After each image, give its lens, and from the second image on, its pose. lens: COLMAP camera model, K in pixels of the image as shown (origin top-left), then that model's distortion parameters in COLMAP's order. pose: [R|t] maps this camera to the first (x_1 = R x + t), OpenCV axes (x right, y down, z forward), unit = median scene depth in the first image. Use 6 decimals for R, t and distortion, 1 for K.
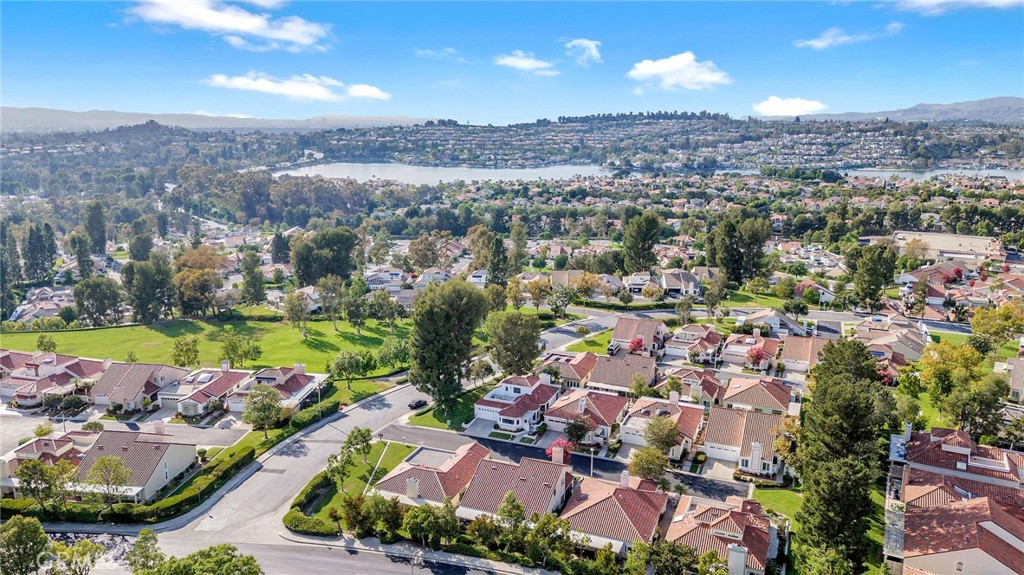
lens RADIAL K [[743.9, 0, 512.0], [0, 743.9, 287.5], [0, 0, 1]] dist [0.039970, -0.005477]
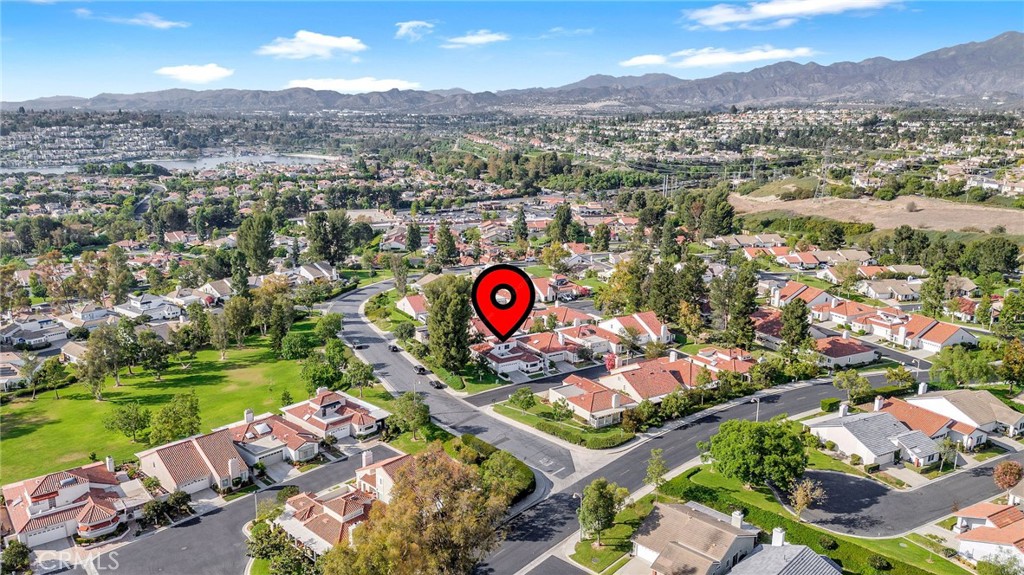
lens RADIAL K [[734.2, 0, 512.0], [0, 734.2, 287.5], [0, 0, 1]] dist [0.002147, -0.000570]
pose [[0.579230, -0.190472, 0.792599, -1.031400], [0.176638, 0.978544, 0.106070, -0.102323], [-0.795796, 0.078564, 0.600447, 0.223046]]
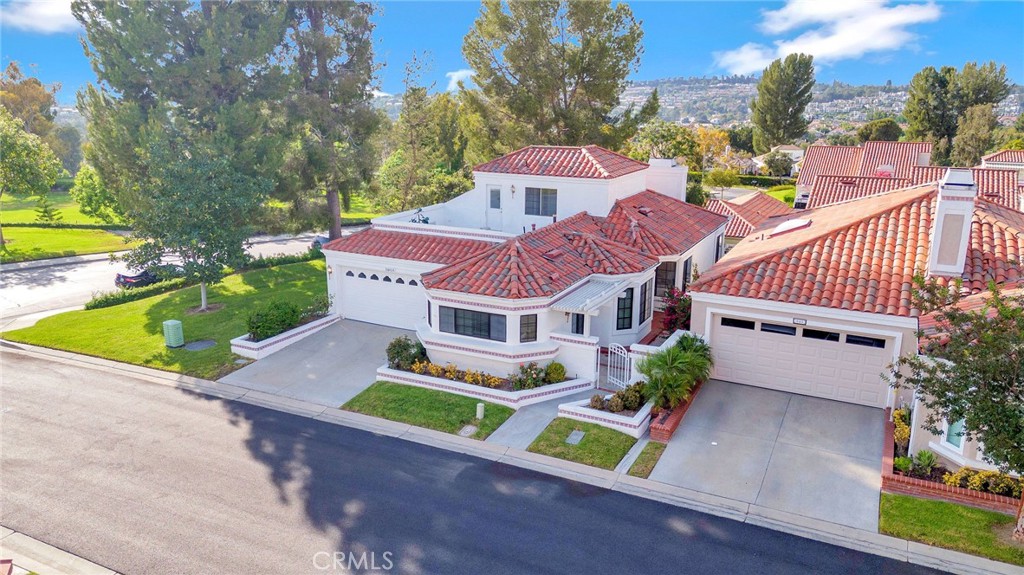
lens RADIAL K [[743.9, 0, 512.0], [0, 743.9, 287.5], [0, 0, 1]] dist [0.039970, -0.005477]
pose [[0.996457, 0.016322, -0.082500, 0.017251], [-0.014023, 0.999499, 0.028377, 0.164185], [0.082922, -0.027120, 0.996187, 0.821479]]
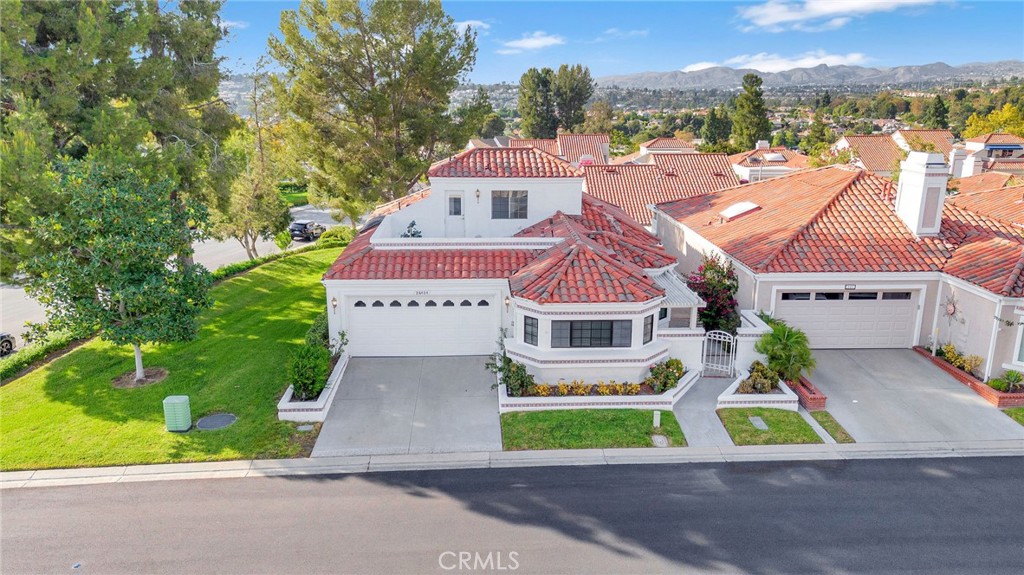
lens RADIAL K [[743.9, 0, 512.0], [0, 743.9, 287.5], [0, 0, 1]] dist [0.039970, -0.005477]
pose [[0.912002, -0.113477, 0.394177, -0.080804], [0.100377, 0.993495, 0.053771, 0.157028], [-0.397715, -0.009473, 0.917460, 0.846033]]
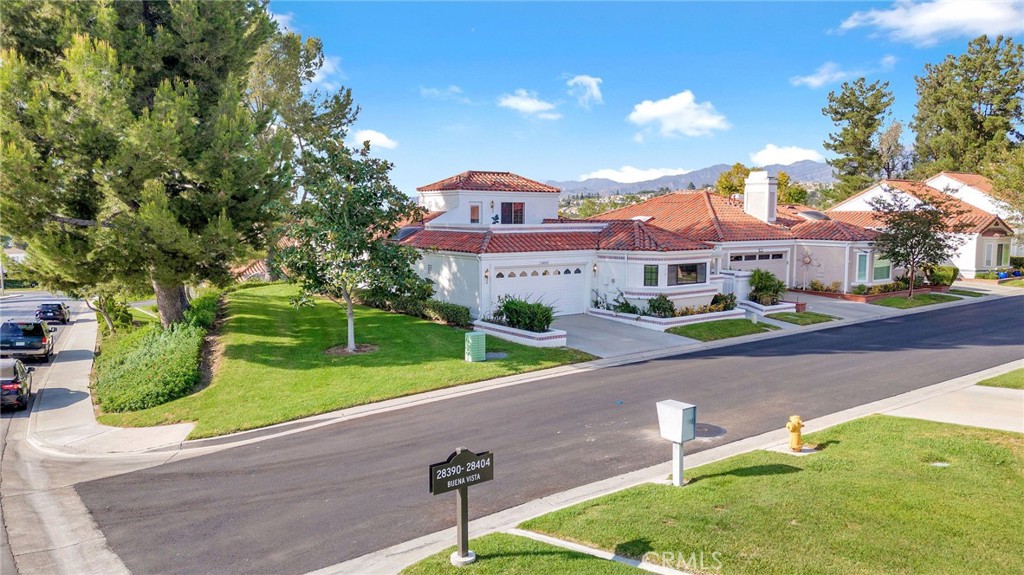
lens RADIAL K [[743.9, 0, 512.0], [0, 743.9, 287.5], [0, 0, 1]] dist [0.039970, -0.005477]
pose [[0.522263, -0.095784, 0.847388, -0.219509], [0.195465, 0.980663, -0.009621, 0.172797], [-0.830081, 0.170659, 0.530887, 0.910295]]
